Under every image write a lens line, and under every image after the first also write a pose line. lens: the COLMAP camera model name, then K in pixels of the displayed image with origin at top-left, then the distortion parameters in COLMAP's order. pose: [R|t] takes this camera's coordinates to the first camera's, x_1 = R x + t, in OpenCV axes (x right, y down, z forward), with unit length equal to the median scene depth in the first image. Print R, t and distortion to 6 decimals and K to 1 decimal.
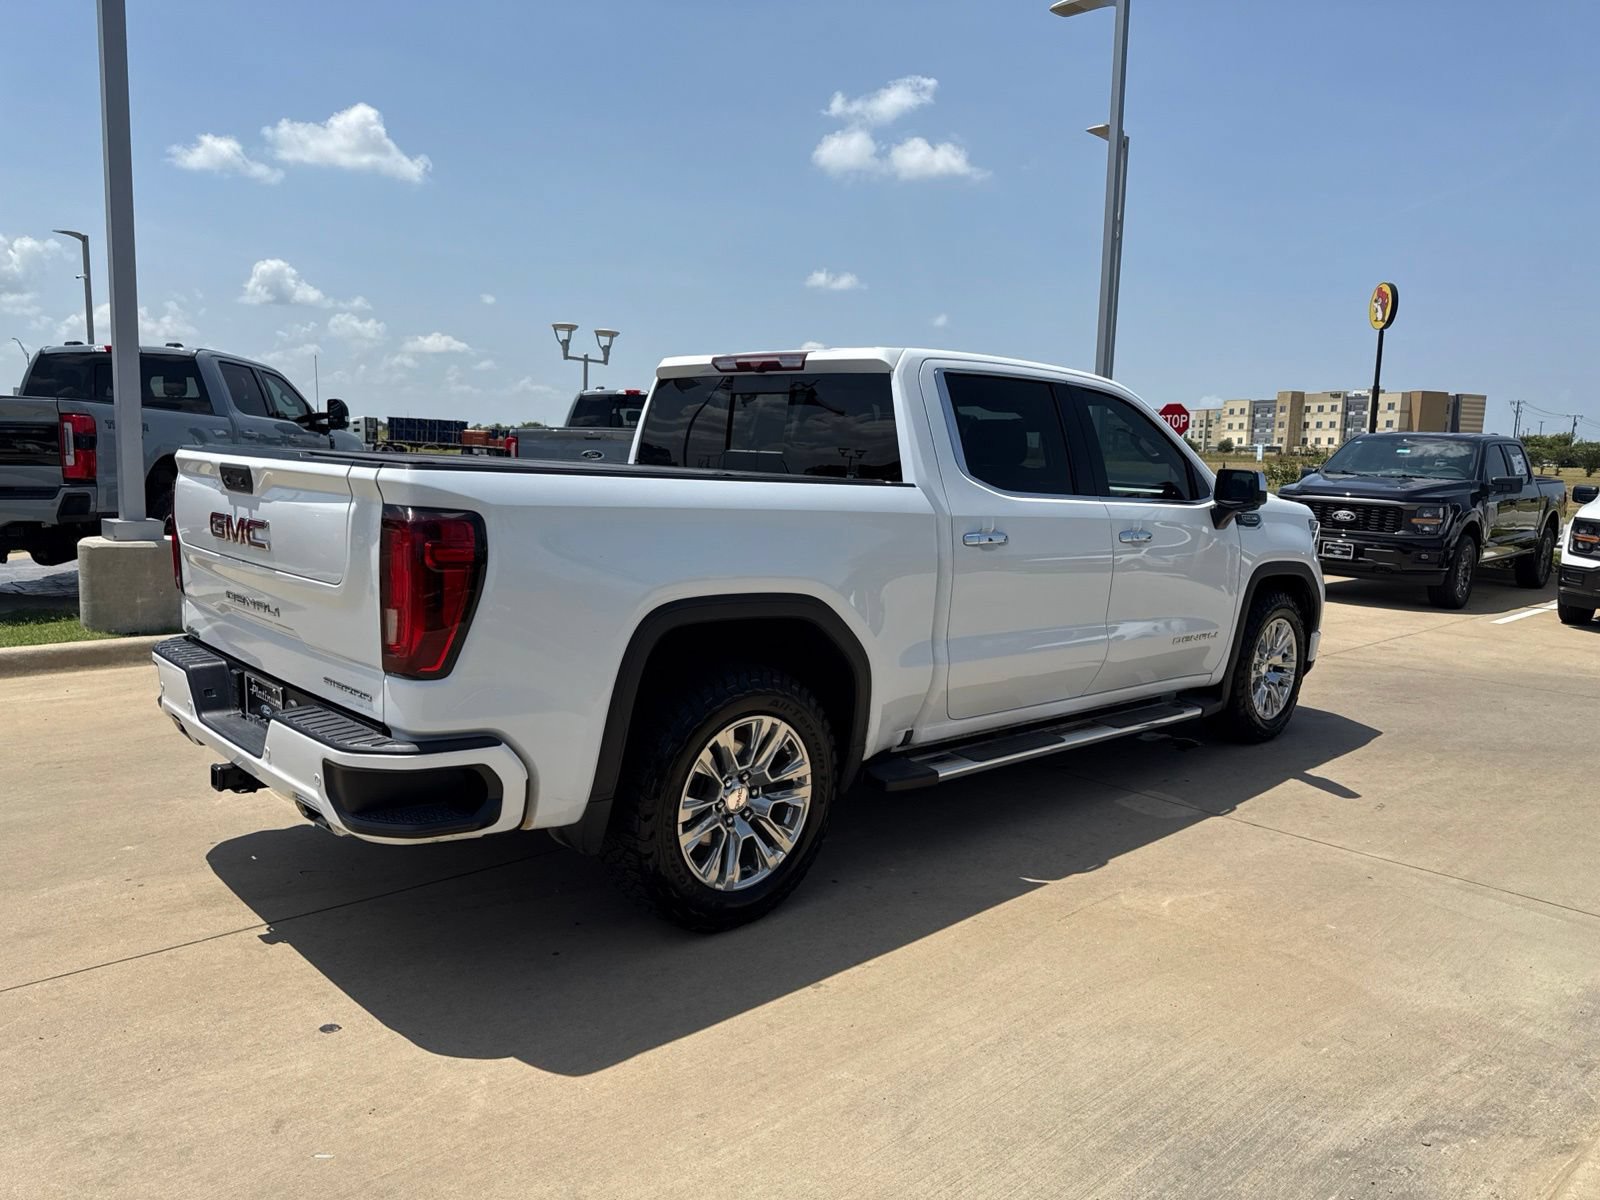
lens RADIAL K [[1142.4, 0, 812.5], [0, 1142.4, 563.1], [0, 0, 1]] dist [0.029457, -0.038502]
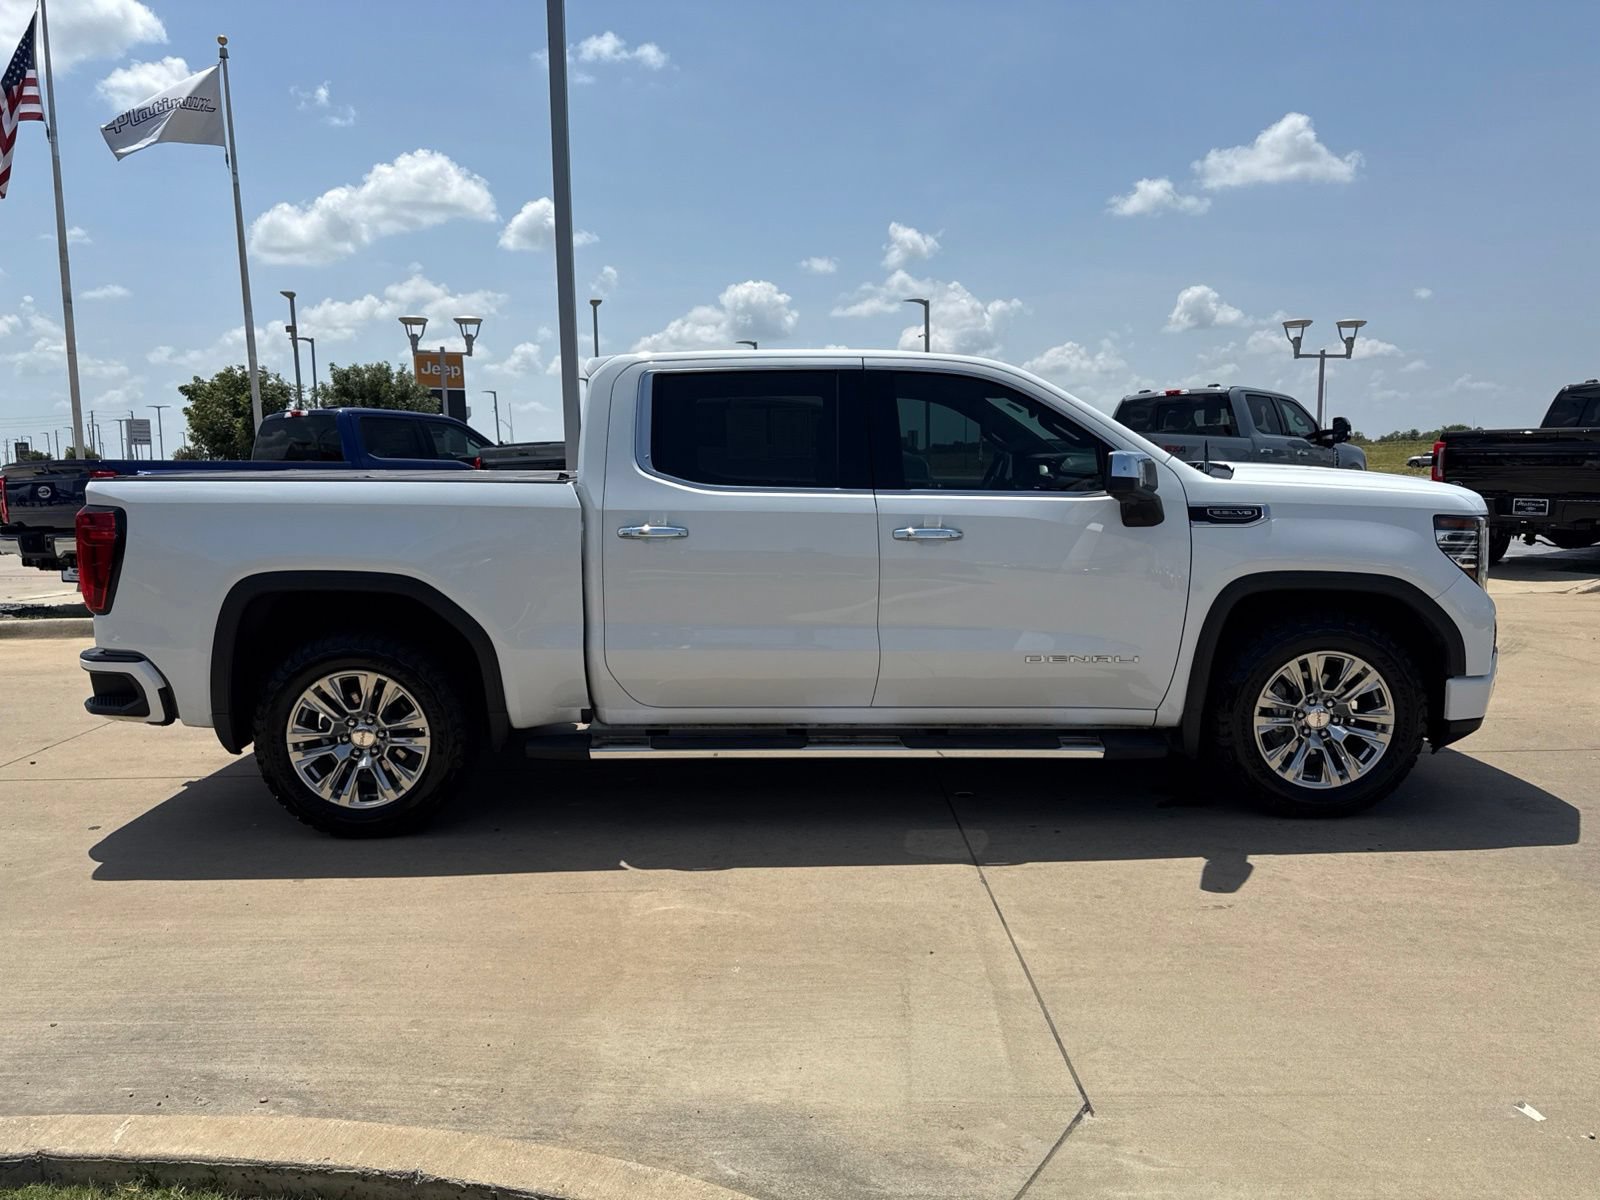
lens RADIAL K [[1142.4, 0, 800.7], [0, 1142.4, 586.5], [0, 0, 1]] dist [0.029457, -0.038502]
pose [[0.714614, 0.028804, -0.698926, 0.798912], [-0.024514, 0.999569, 0.016129, 0.006298], [0.699089, 0.005607, 0.715012, 0.298202]]
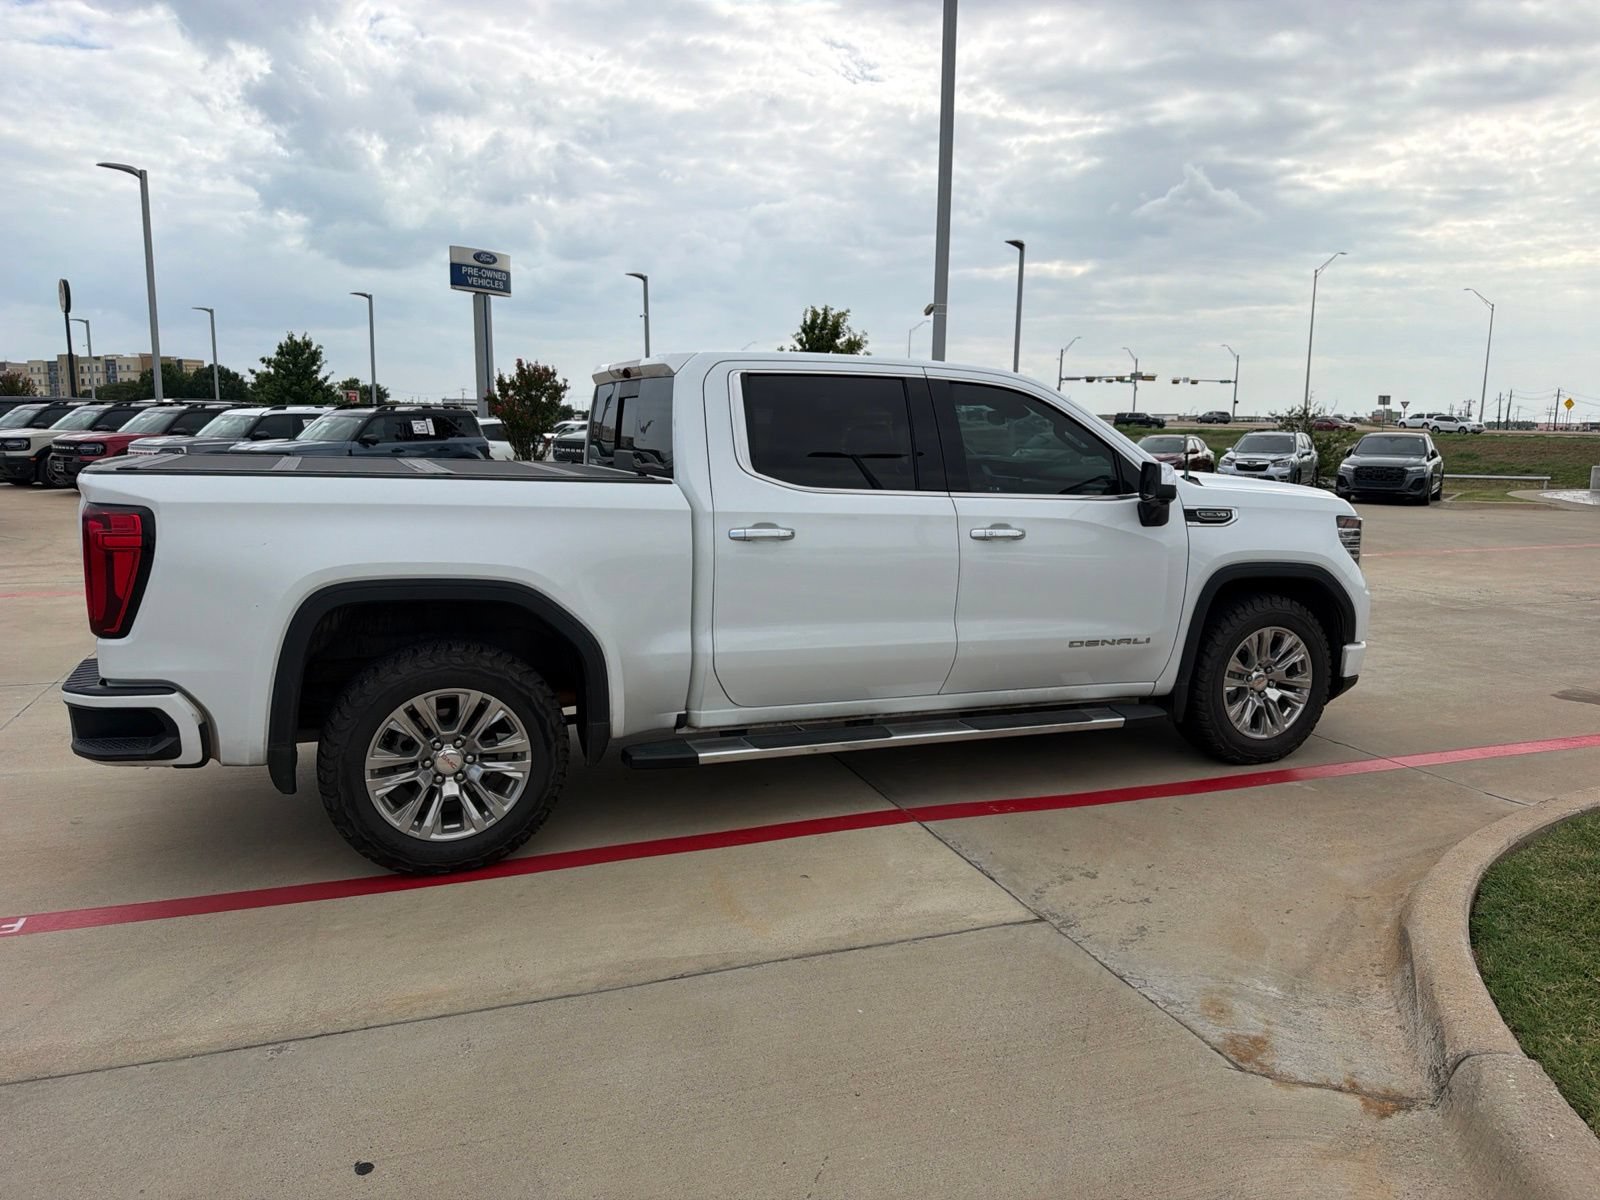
lens RADIAL K [[1142.4, 0, 811.1], [0, 1142.4, 613.2], [0, 0, 1]] dist [0.029457, -0.038502]
pose [[0.928501, 0.033612, -0.369805, 0.475304], [-0.014990, 0.998476, 0.053115, -0.003657], [0.371027, -0.043774, 0.927590, 0.055568]]
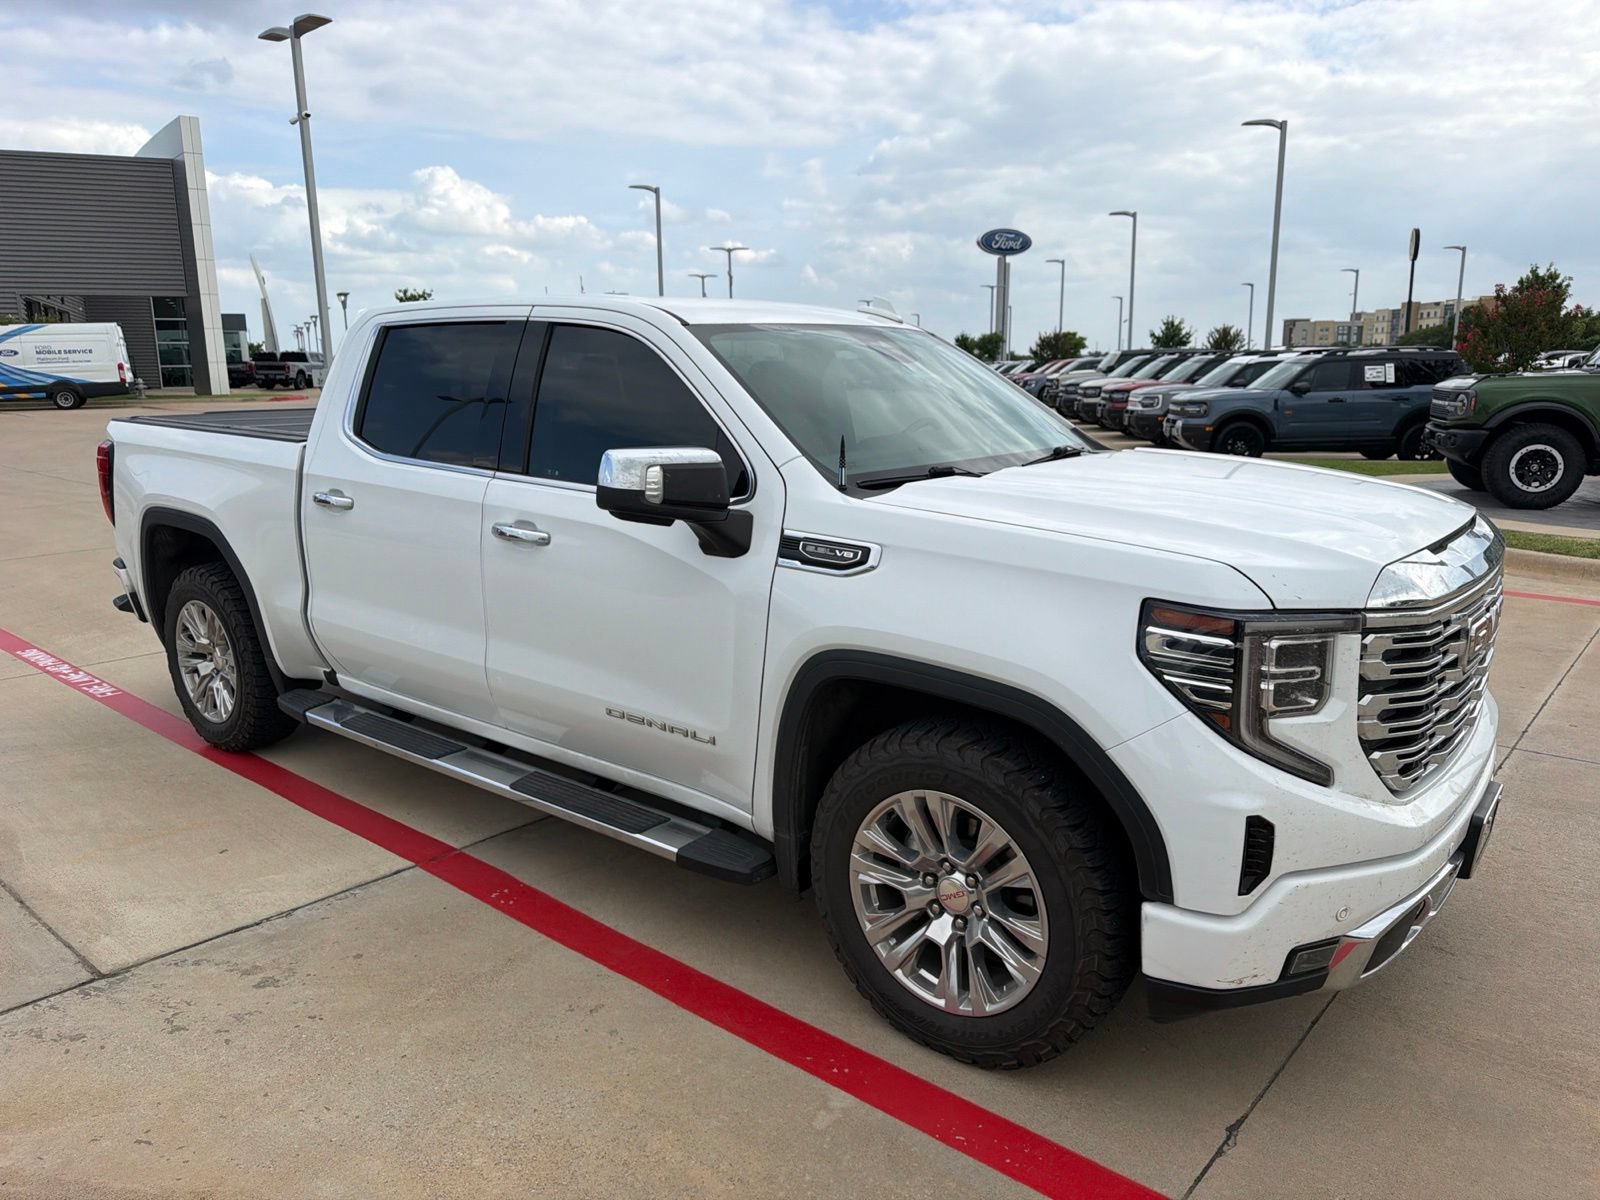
lens RADIAL K [[1142.4, 0, 791.4], [0, 1142.4, 608.7], [0, 0, 1]] dist [0.029457, -0.038502]
pose [[0.111148, 0.166660, -0.979730, 0.965398], [-0.088574, 0.983576, 0.157265, -0.099365], [0.989849, 0.069299, 0.124084, 1.049583]]
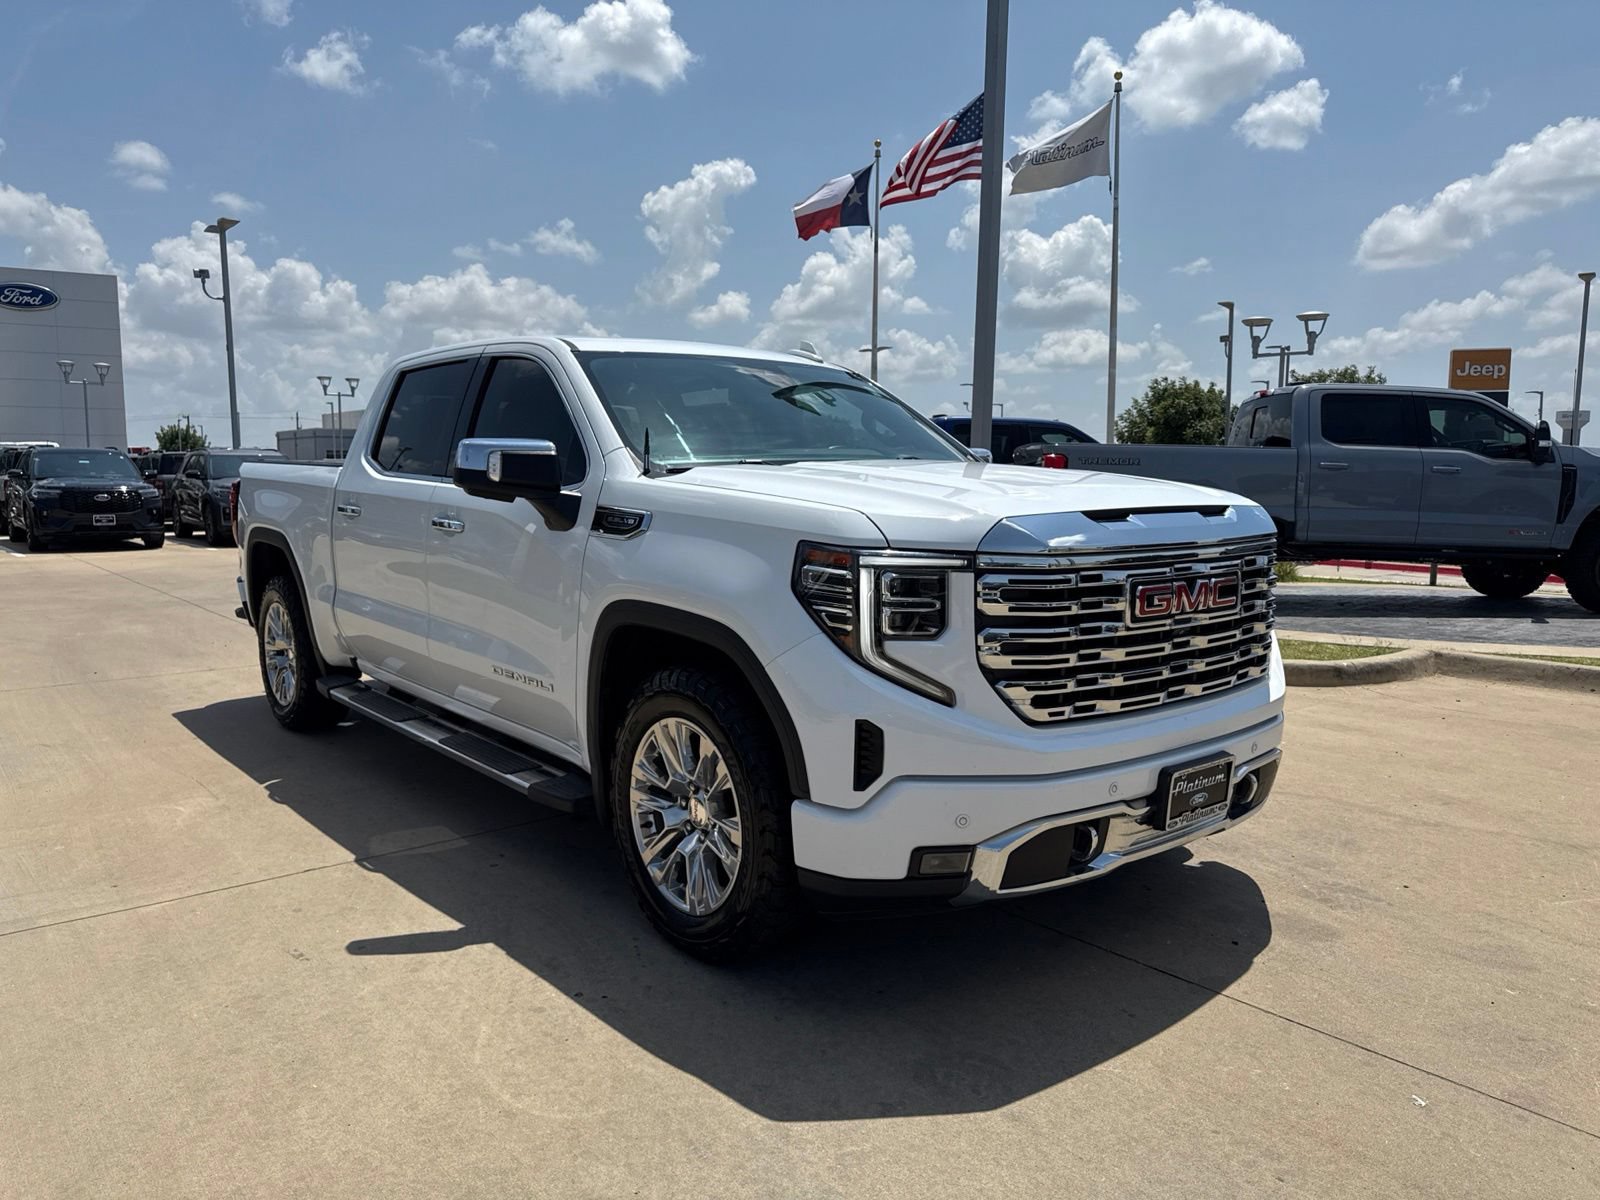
lens RADIAL K [[1142.4, 0, 784.6], [0, 1142.4, 593.2], [0, 0, 1]] dist [0.029457, -0.038502]
pose [[-0.091206, 0.064435, -0.993745, 1.076745], [-0.103722, 0.991862, 0.073832, -0.058922], [0.990416, 0.109807, -0.083781, 1.286876]]
